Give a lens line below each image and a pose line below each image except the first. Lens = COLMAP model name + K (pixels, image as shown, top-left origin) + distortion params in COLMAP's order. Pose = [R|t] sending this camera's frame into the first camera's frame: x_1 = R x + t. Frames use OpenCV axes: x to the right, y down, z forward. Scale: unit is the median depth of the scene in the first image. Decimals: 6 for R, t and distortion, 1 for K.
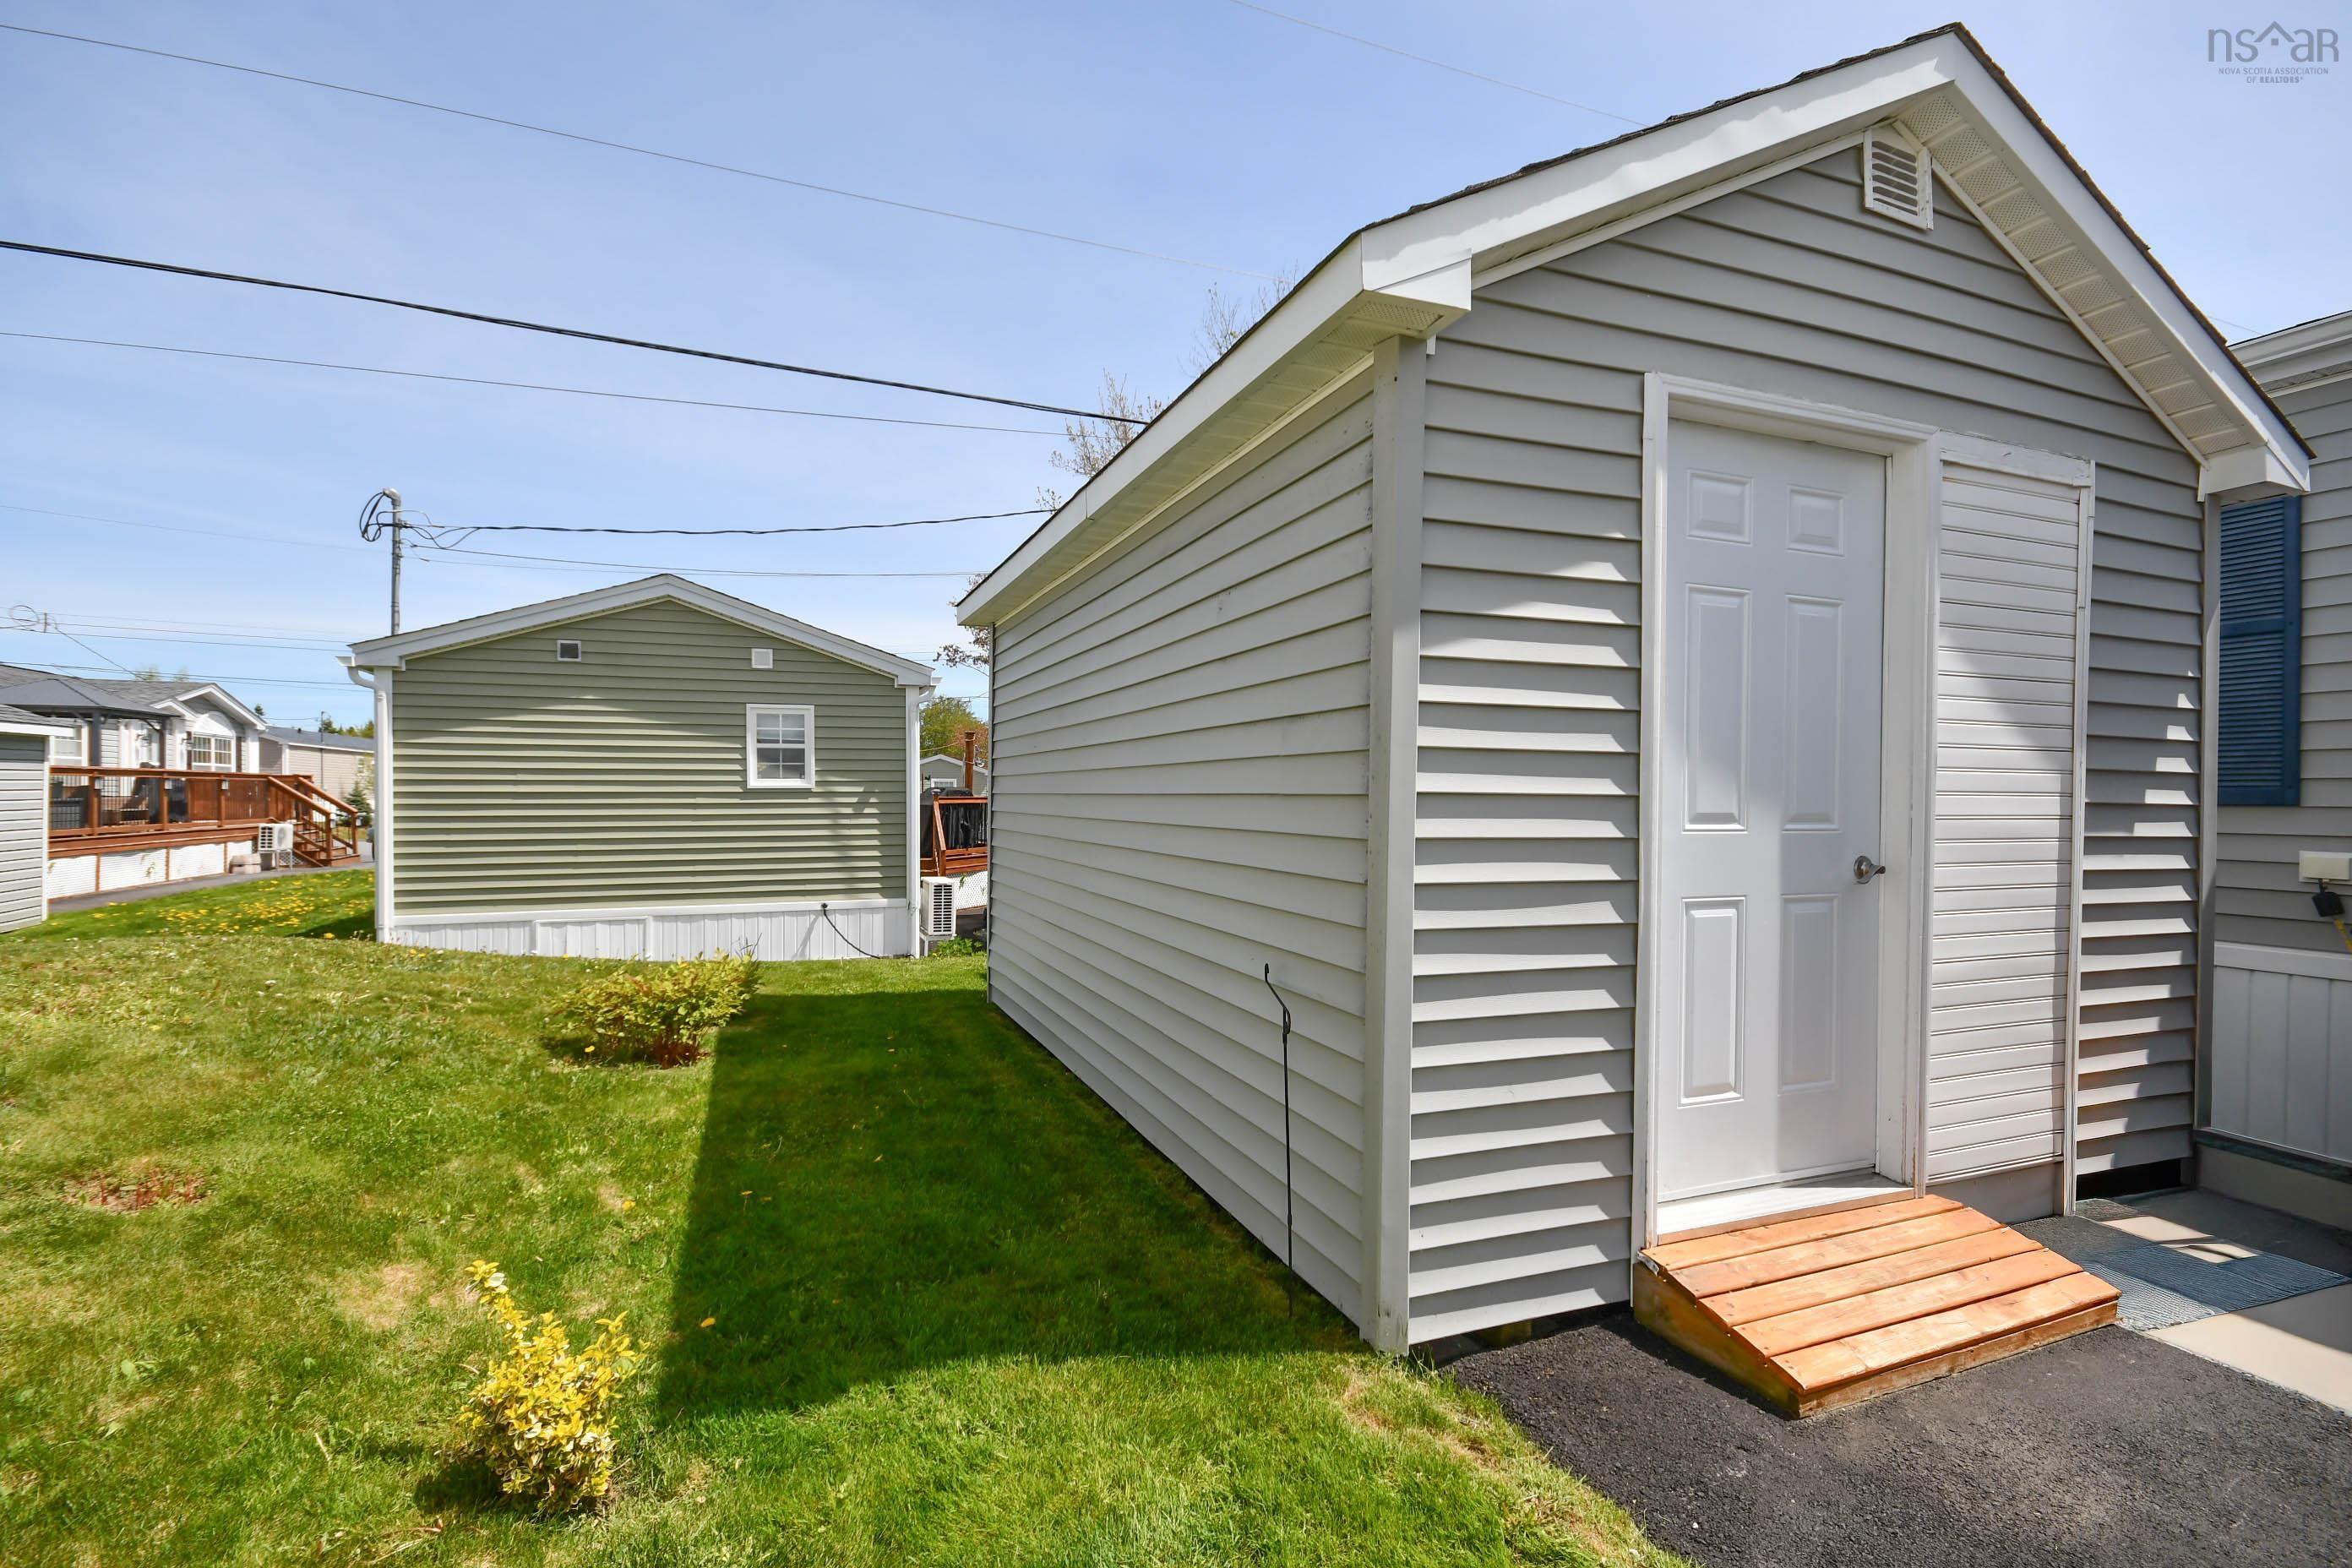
lens RADIAL K [[1066.9, 0, 1175.4], [0, 1066.9, 798.7], [0, 0, 1]] dist [-0.002222, -0.000802]
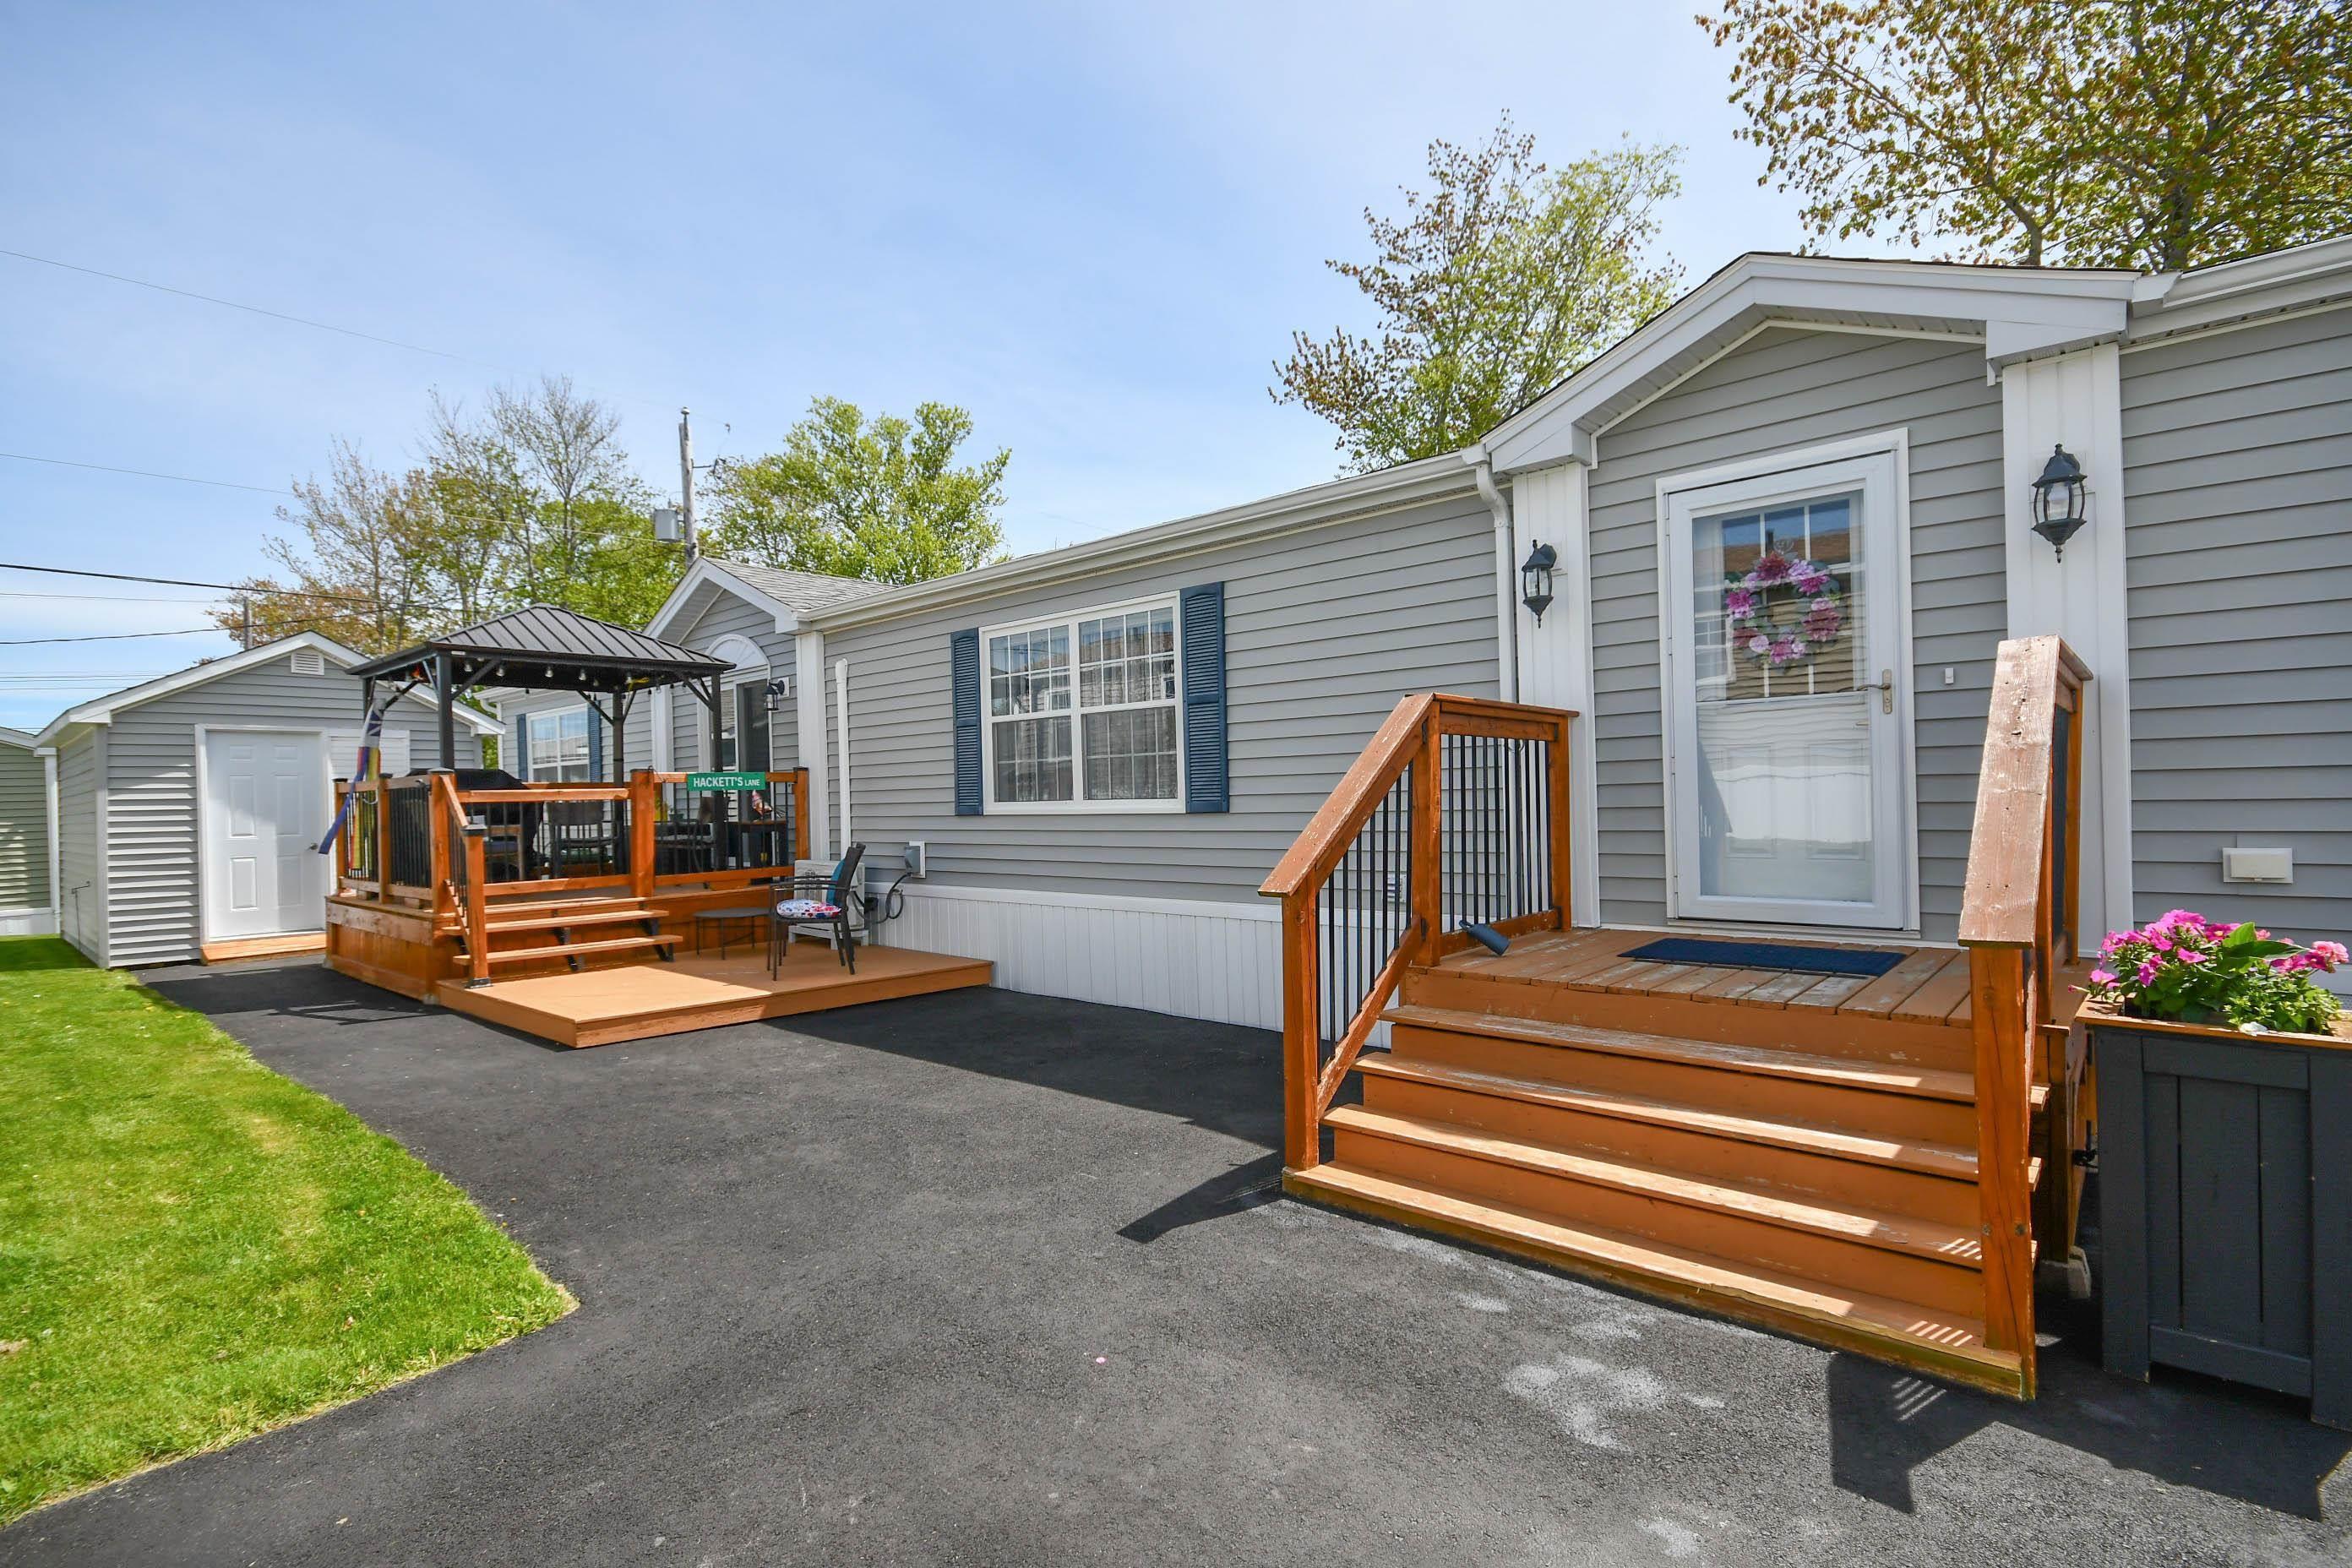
lens RADIAL K [[1112.0, 0, 1173.6], [0, 1112.0, 806.7], [0, 0, 1]] dist [-0.000017, -0.000411]
pose [[0.889277, -0.031597, 0.456277, 1.550317], [0.031591, 0.999472, 0.007643, -0.007514], [-0.456277, 0.007618, 0.889805, -3.782921]]
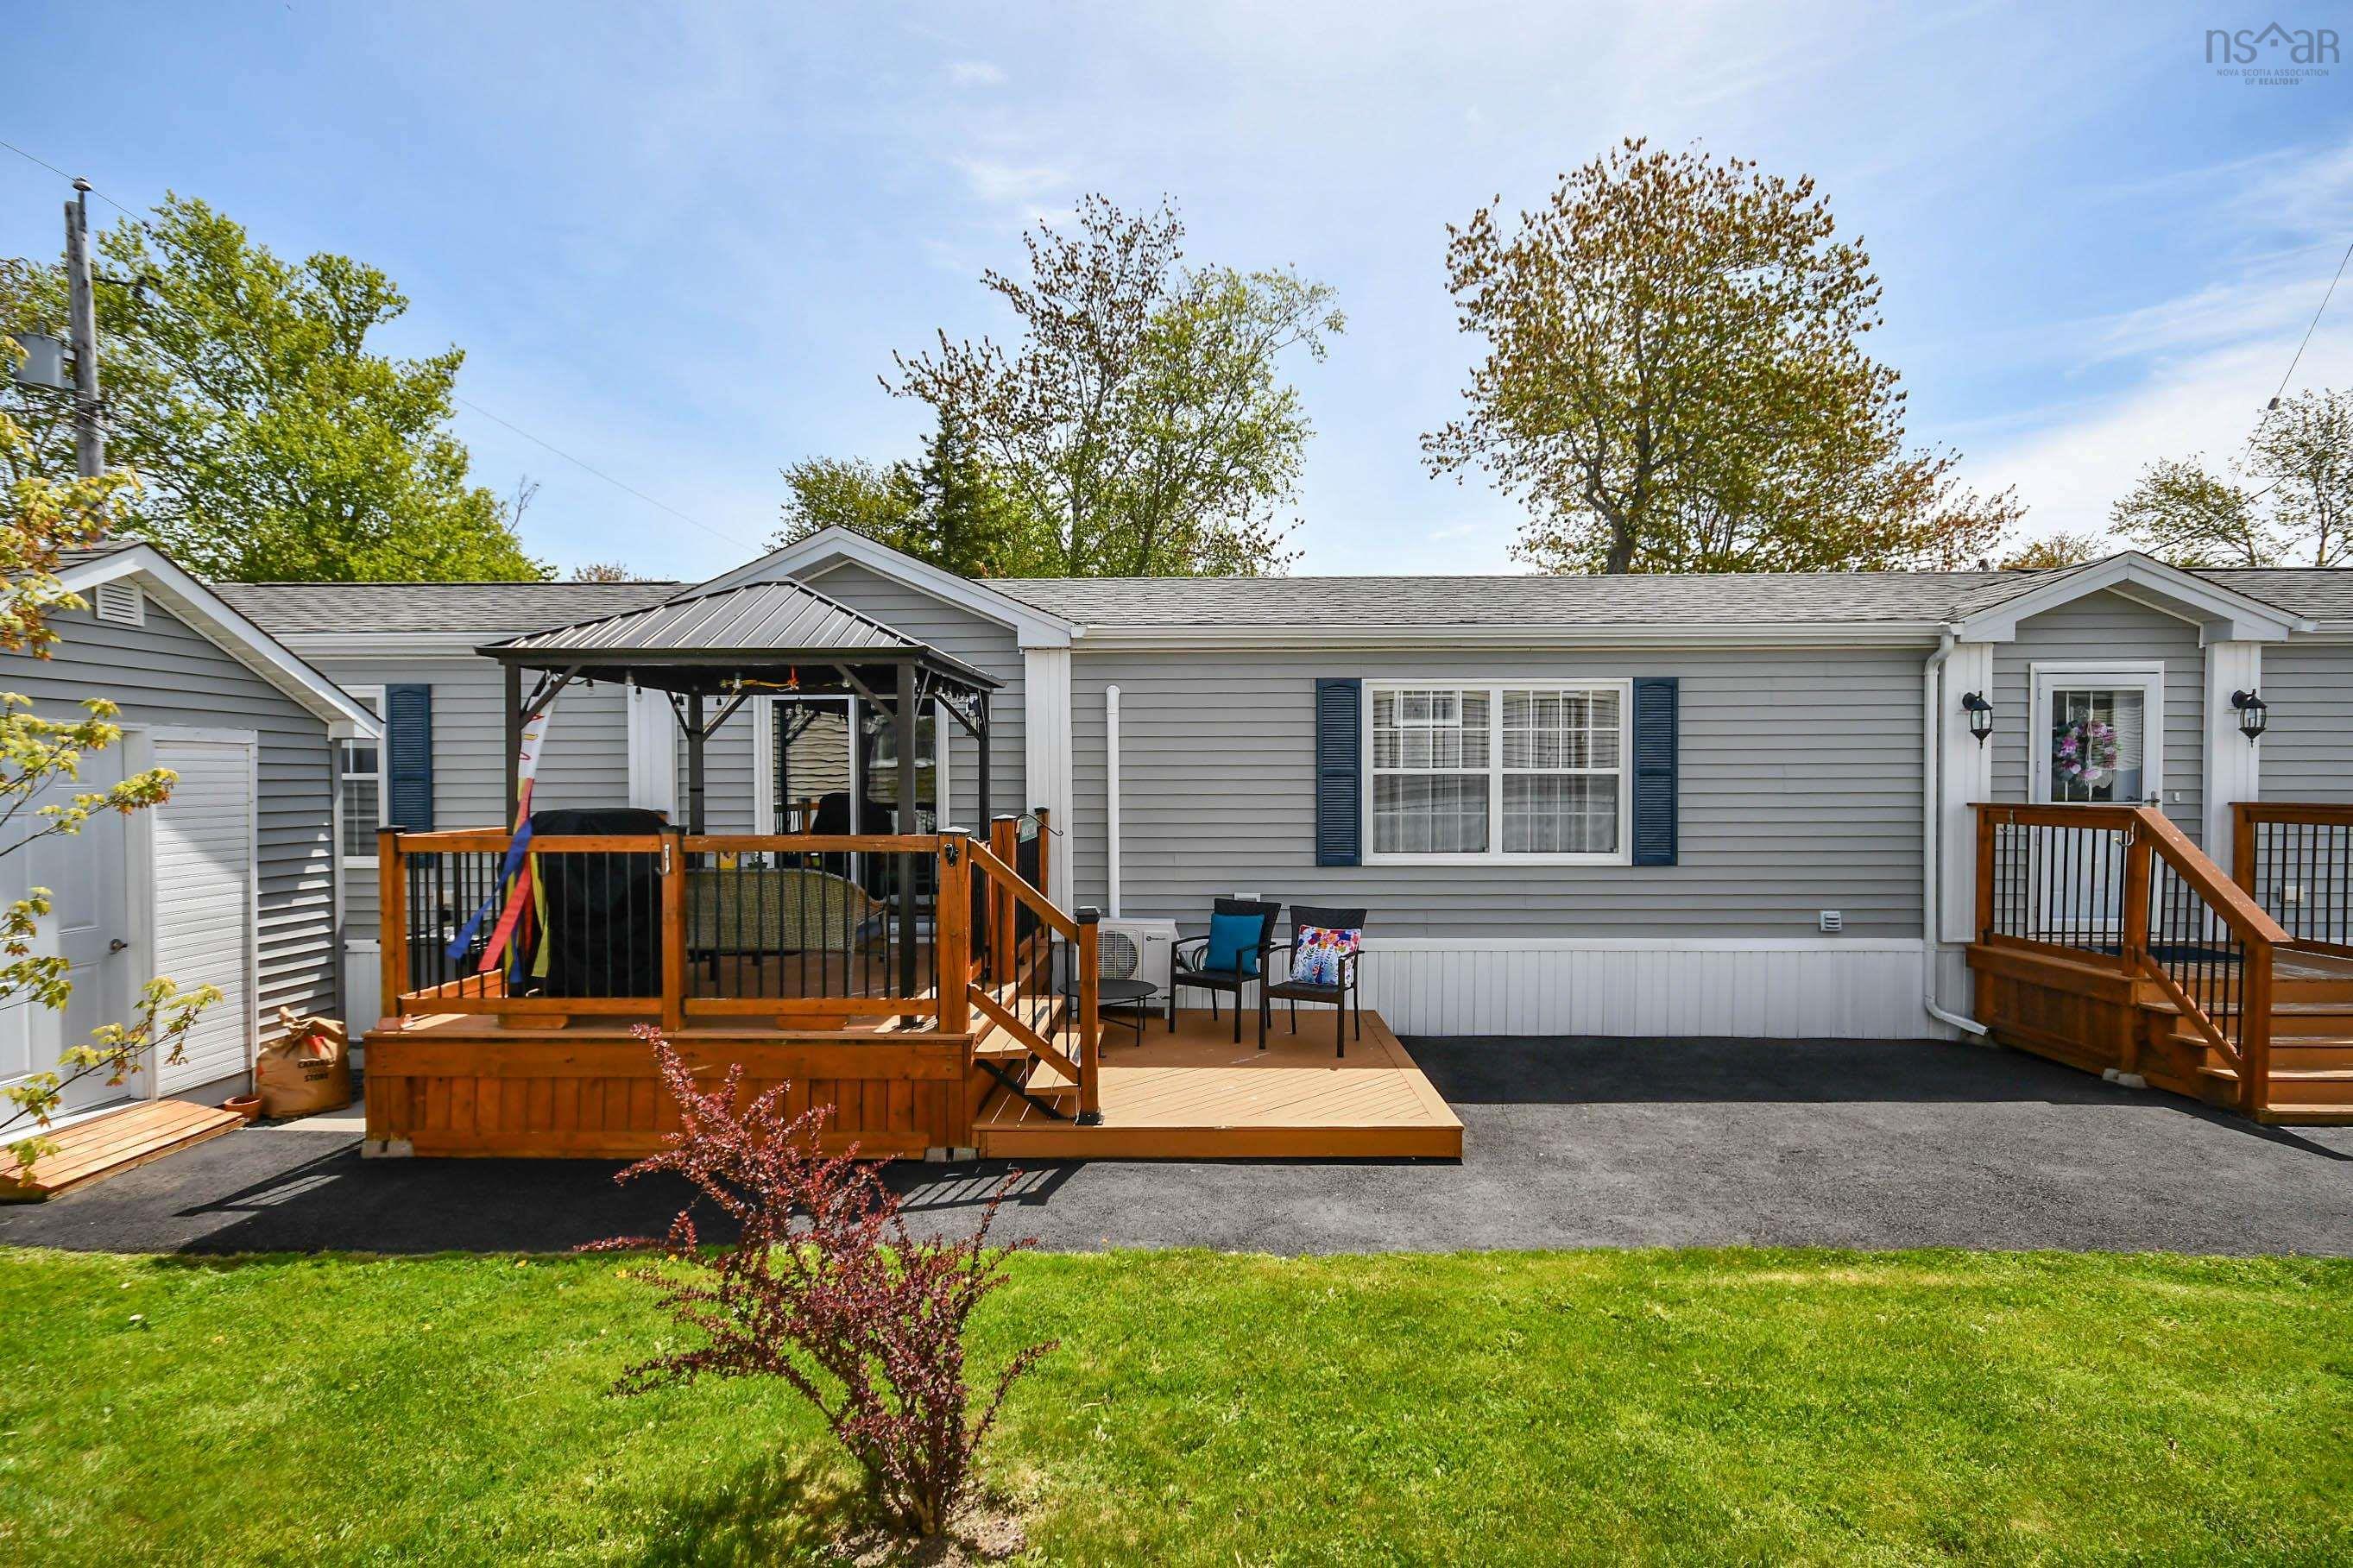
lens RADIAL K [[1107.6, 0, 1186.4], [0, 1107.6, 803.8], [0, 0, 1]] dist [0.016936, -0.016293]
pose [[0.385205, -0.032118, 0.922272, -0.472560], [0.009170, 0.999478, 0.030977, -0.241122], [-0.922786, -0.003475, 0.385298, -1.616726]]
